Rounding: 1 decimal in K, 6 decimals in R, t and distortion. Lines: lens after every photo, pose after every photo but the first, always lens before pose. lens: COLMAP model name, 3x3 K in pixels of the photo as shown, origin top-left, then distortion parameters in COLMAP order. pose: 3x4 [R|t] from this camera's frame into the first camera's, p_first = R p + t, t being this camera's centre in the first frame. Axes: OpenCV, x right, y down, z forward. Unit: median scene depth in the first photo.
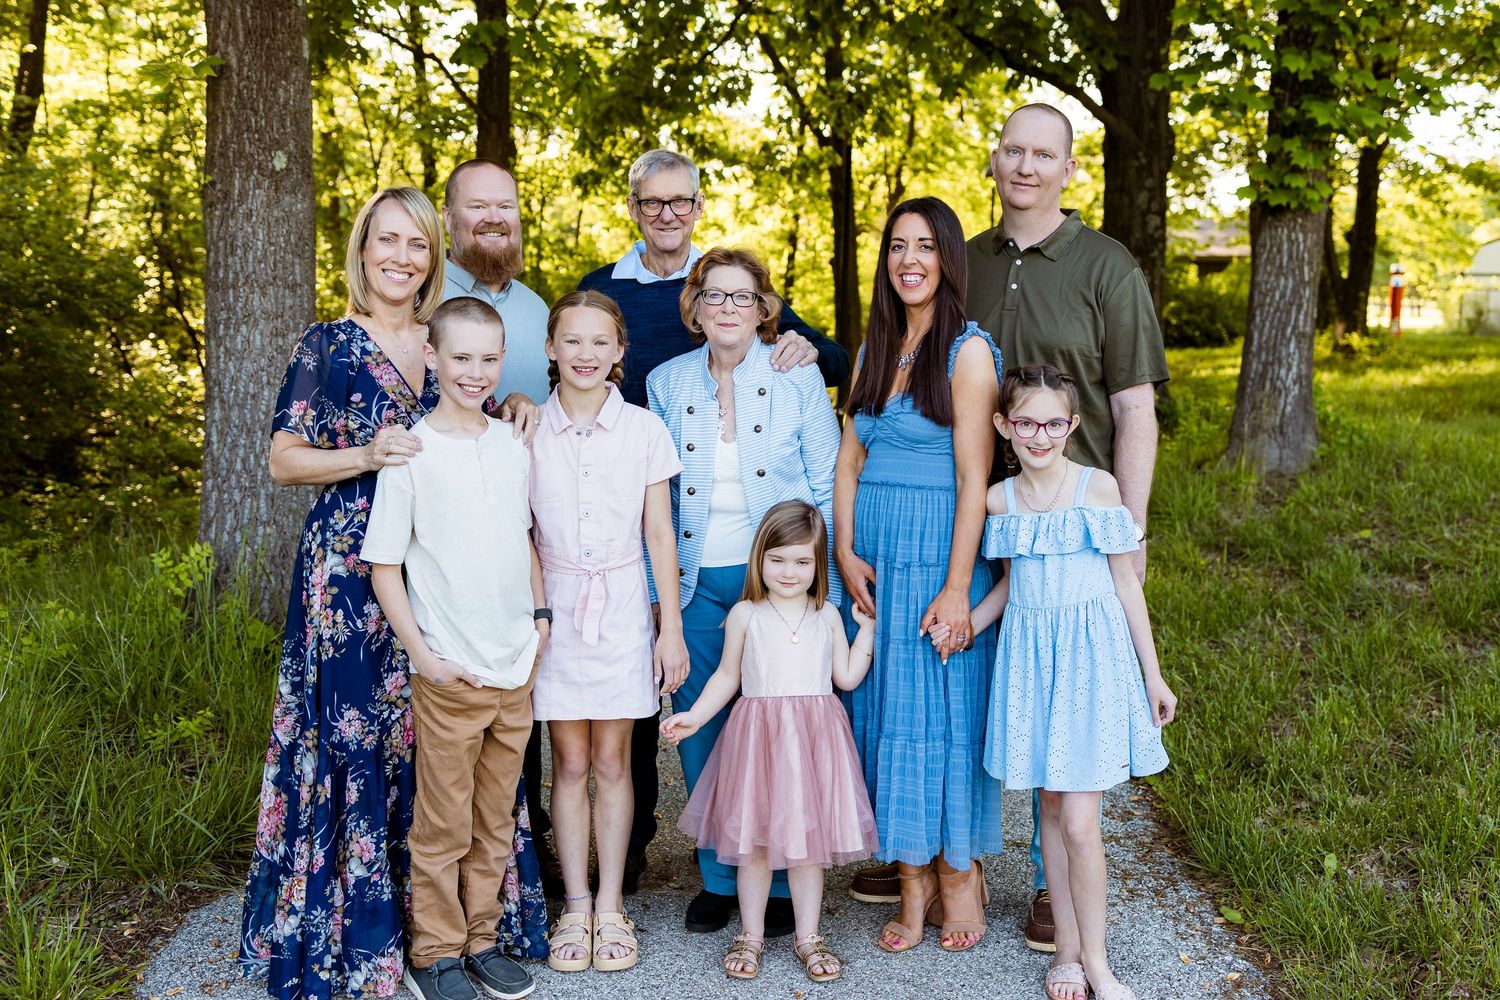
lens RADIAL K [[1583.8, 0, 751.3], [0, 1583.8, 483.1], [0, 0, 1]] dist [0.000177, 0.025219]
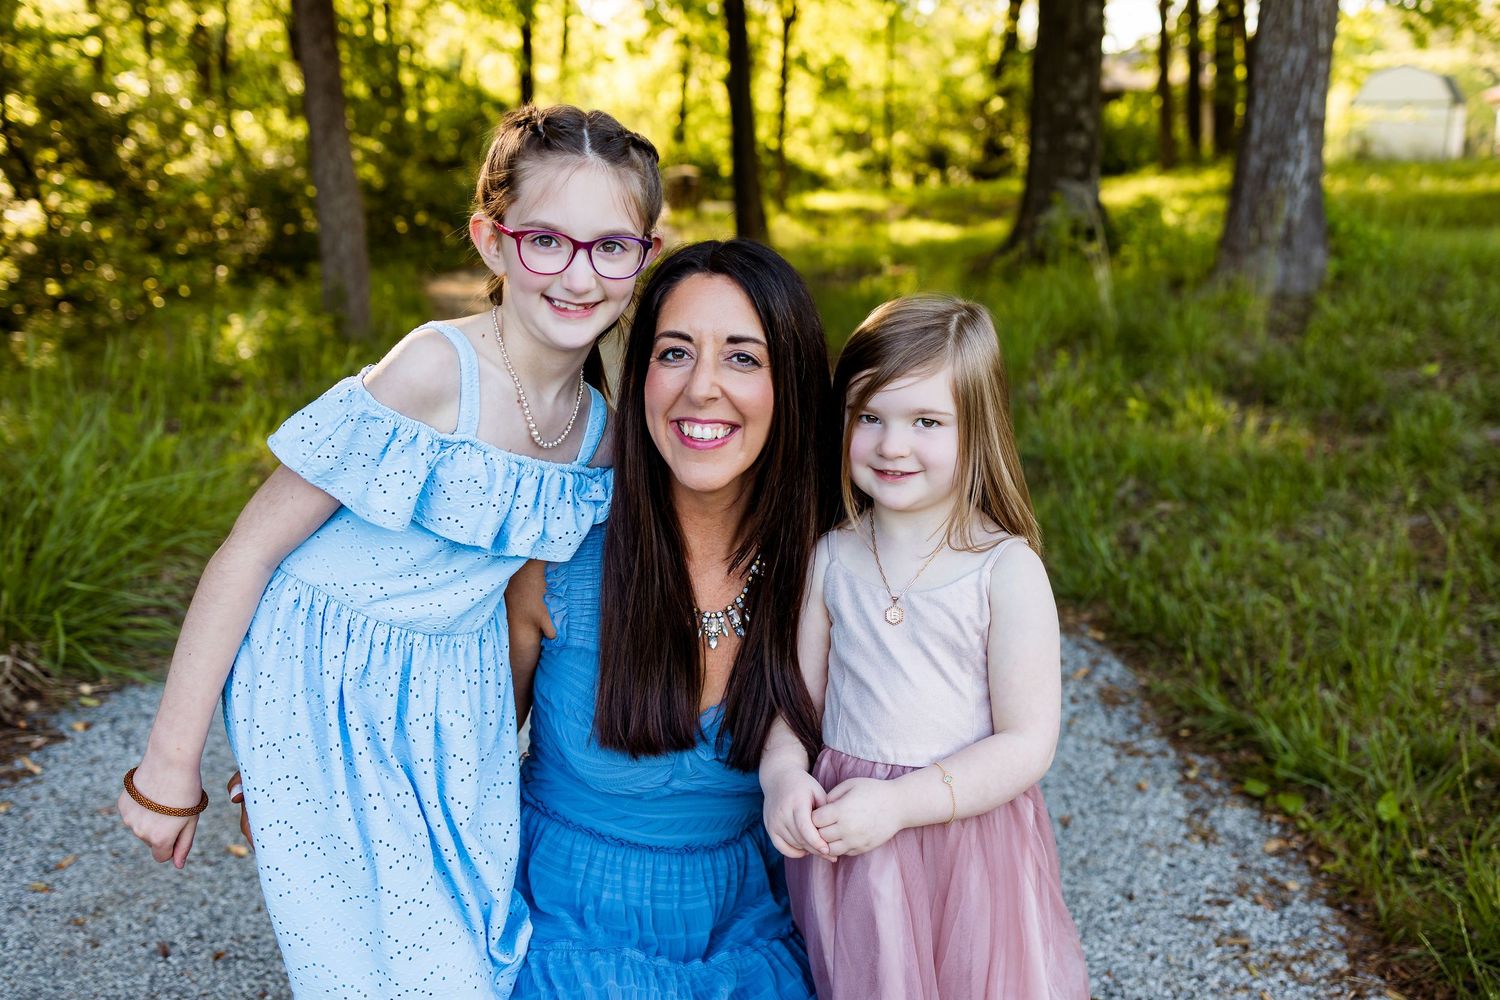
lens RADIAL K [[1509.5, 0, 750.0], [0, 1509.5, 500.0], [0, 0, 1]] dist [0.009021, 0.009792]
pose [[0.997796, -0.022478, 0.062427, 0.010675], [0.015156, 0.993206, 0.115382, 0.004214], [-0.064596, -0.114182, 0.991358, 0.239315]]
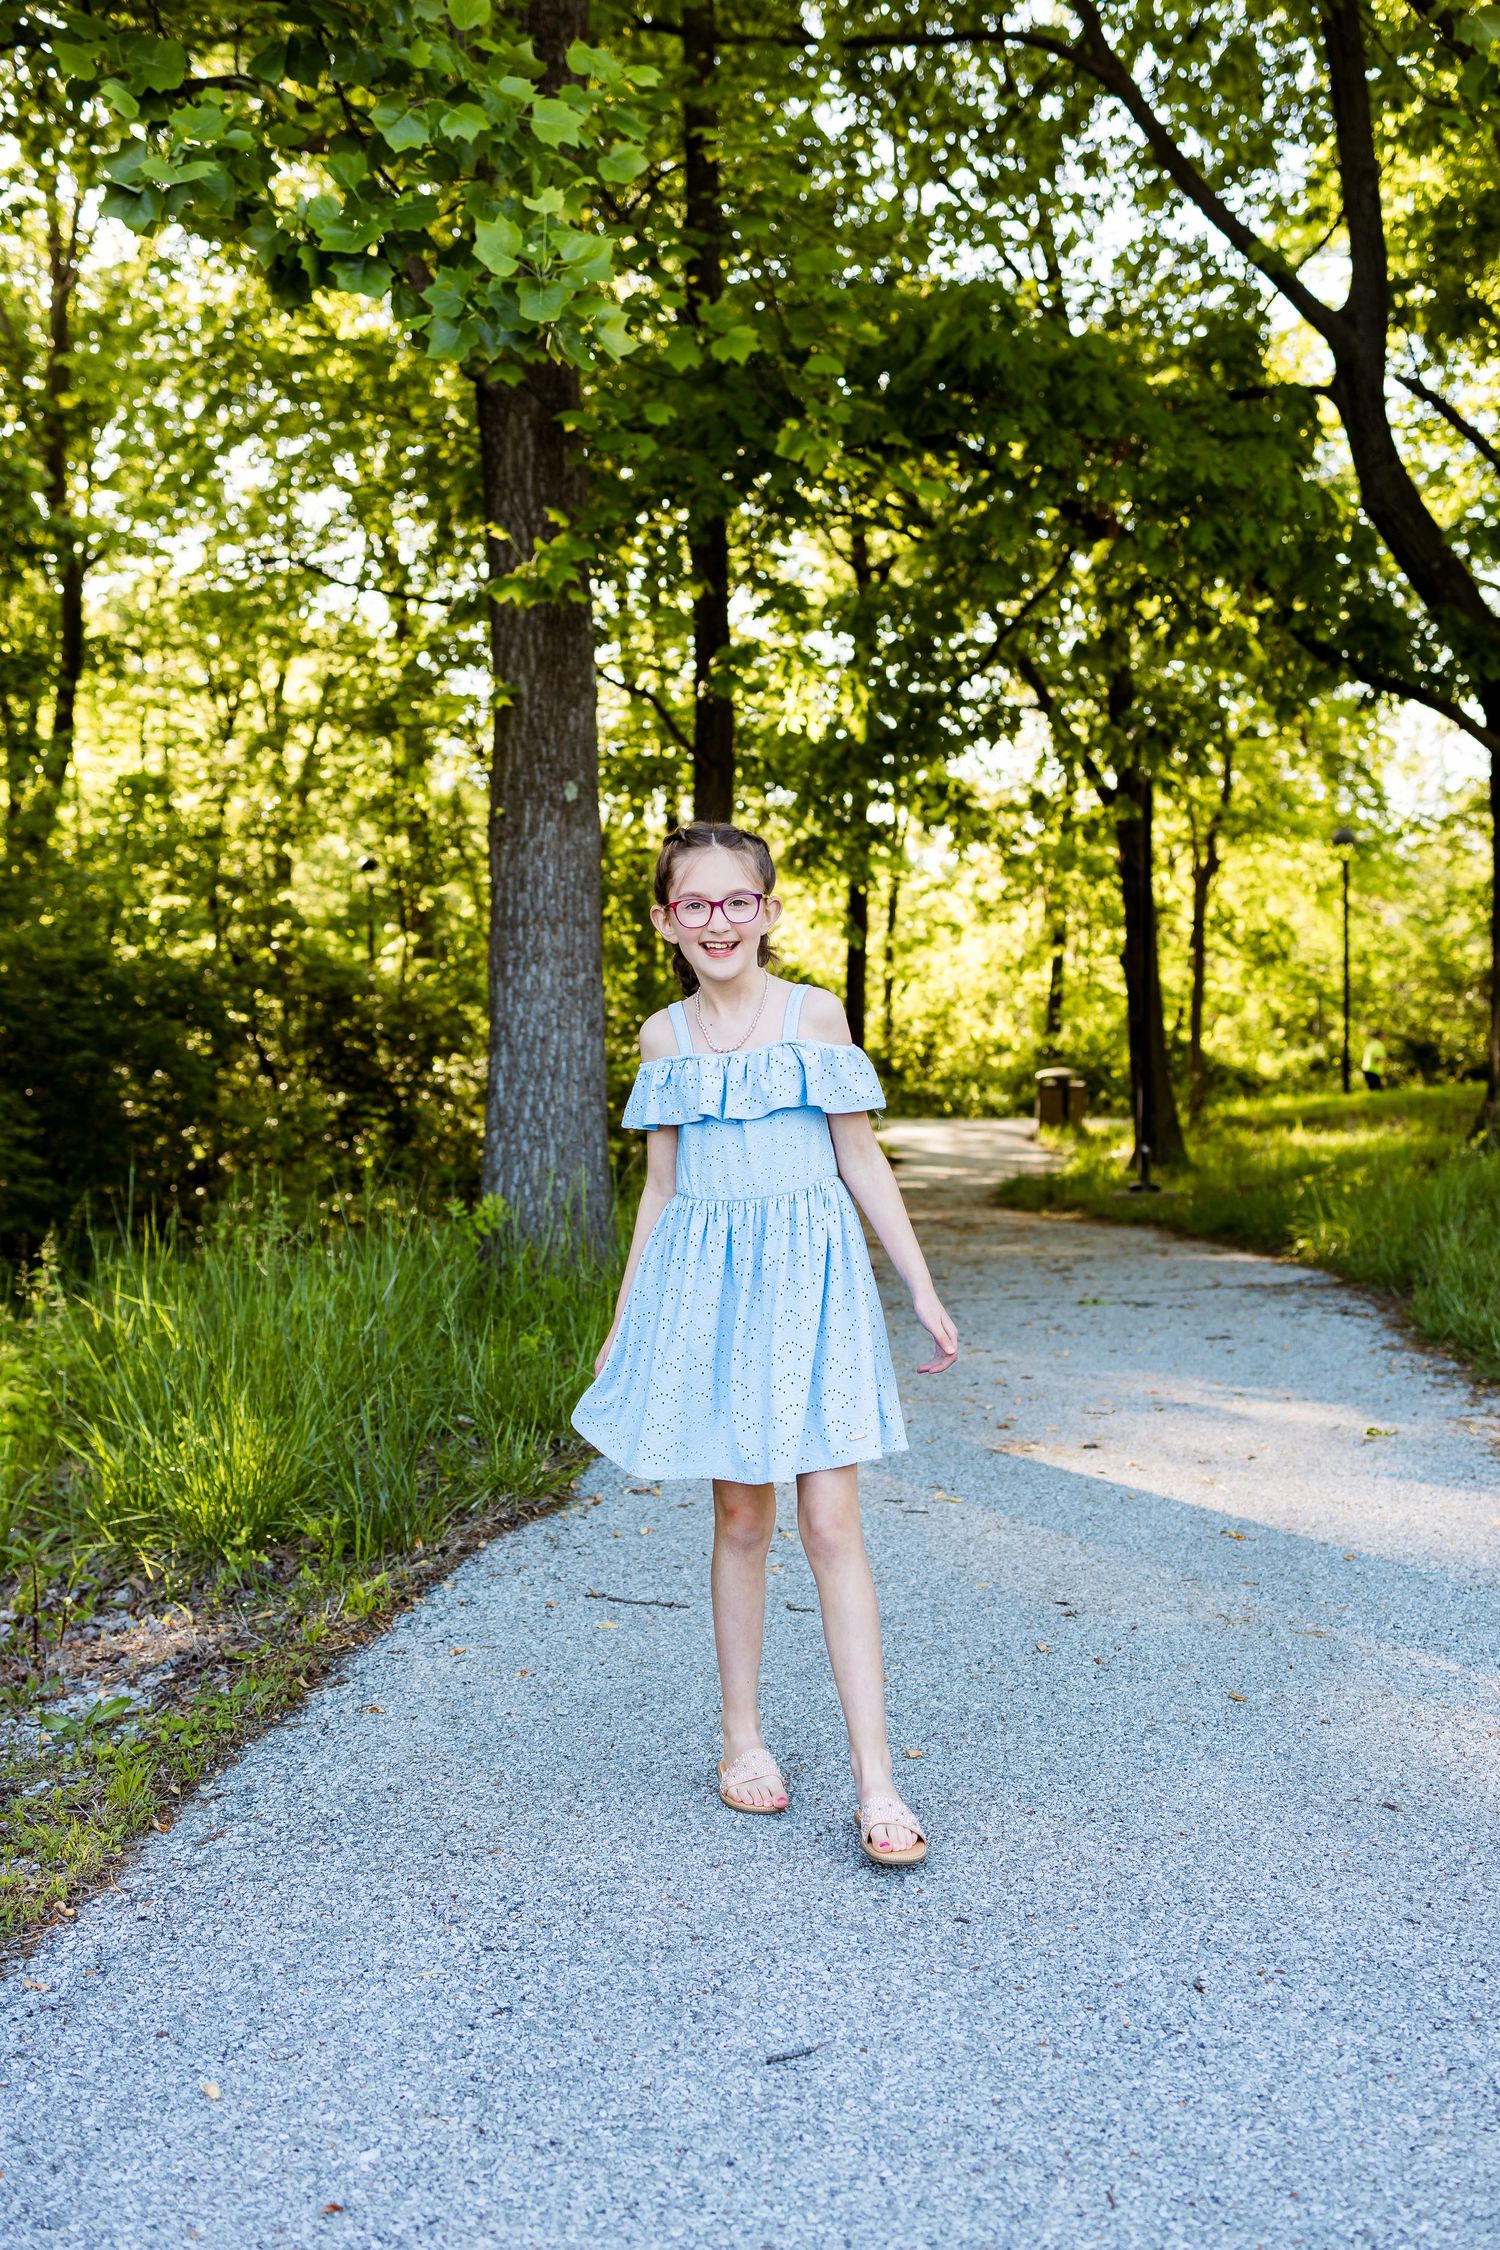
lens RADIAL K [[2334.3, 0, 750.0], [0, 2334.3, 1125.0], [0, 0, 1]] dist [-0.001554, 0.000075]
pose [[0.994637, -0.016540, -0.102095, -0.033617], [0.008072, 0.996533, -0.082808, 0.070407], [0.103111, 0.081540, 0.991322, -0.223145]]
